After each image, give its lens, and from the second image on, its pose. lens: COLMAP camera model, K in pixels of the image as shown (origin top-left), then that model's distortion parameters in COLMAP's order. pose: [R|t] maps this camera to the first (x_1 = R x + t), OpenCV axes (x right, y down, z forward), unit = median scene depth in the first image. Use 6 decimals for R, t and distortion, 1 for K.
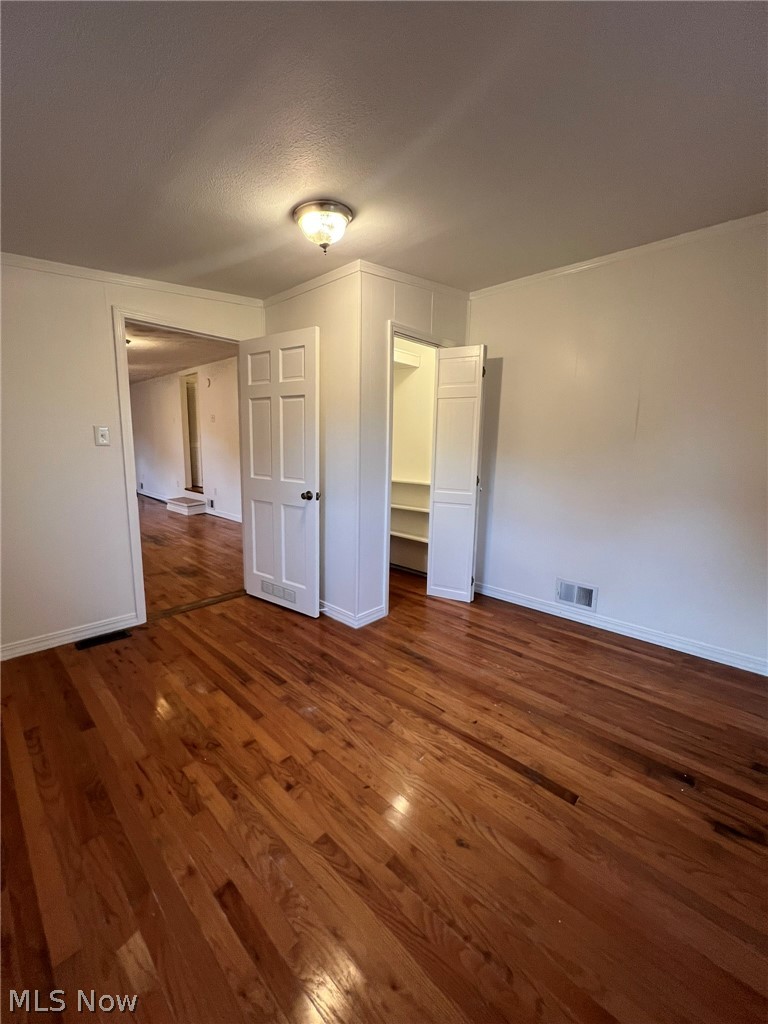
lens RADIAL K [[412.3, 0, 381.5], [0, 412.3, 510.9], [0, 0, 1]] dist [0.001258, 0.000470]
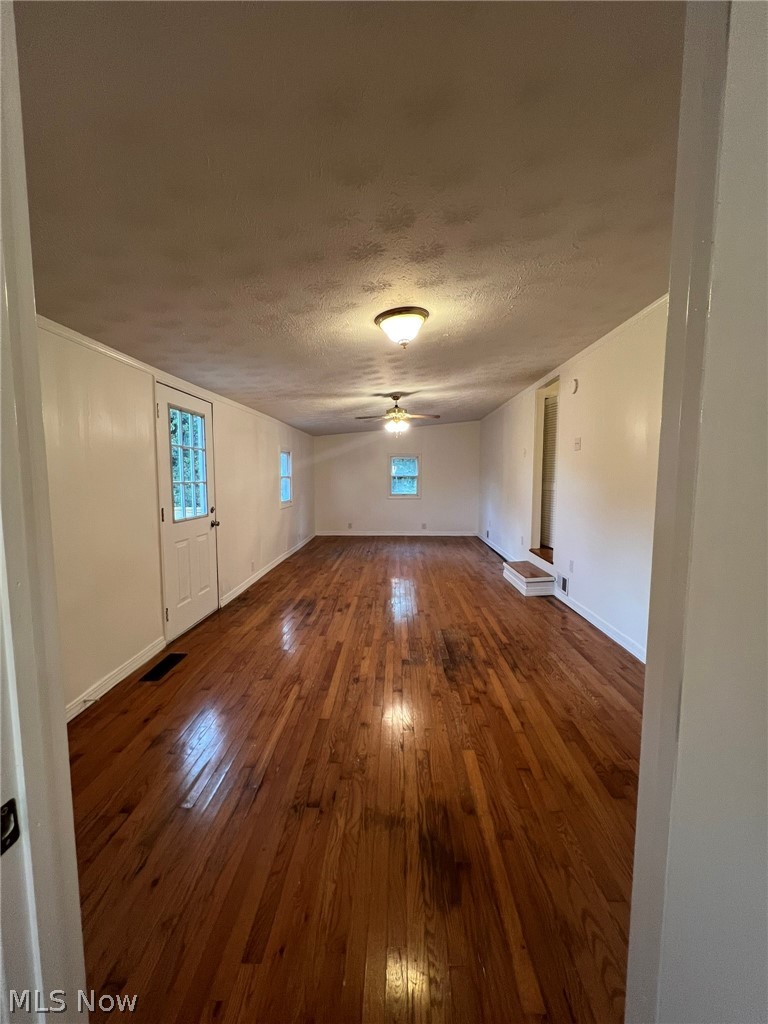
lens RADIAL K [[412.3, 0, 382.3], [0, 412.3, 511.6], [0, 0, 1]] dist [0.001258, 0.000470]
pose [[0.661896, 0.043425, -0.748336, -0.133690], [-0.099278, 0.994605, -0.030095, -0.075198], [0.742992, 0.094213, 0.662636, 0.373518]]
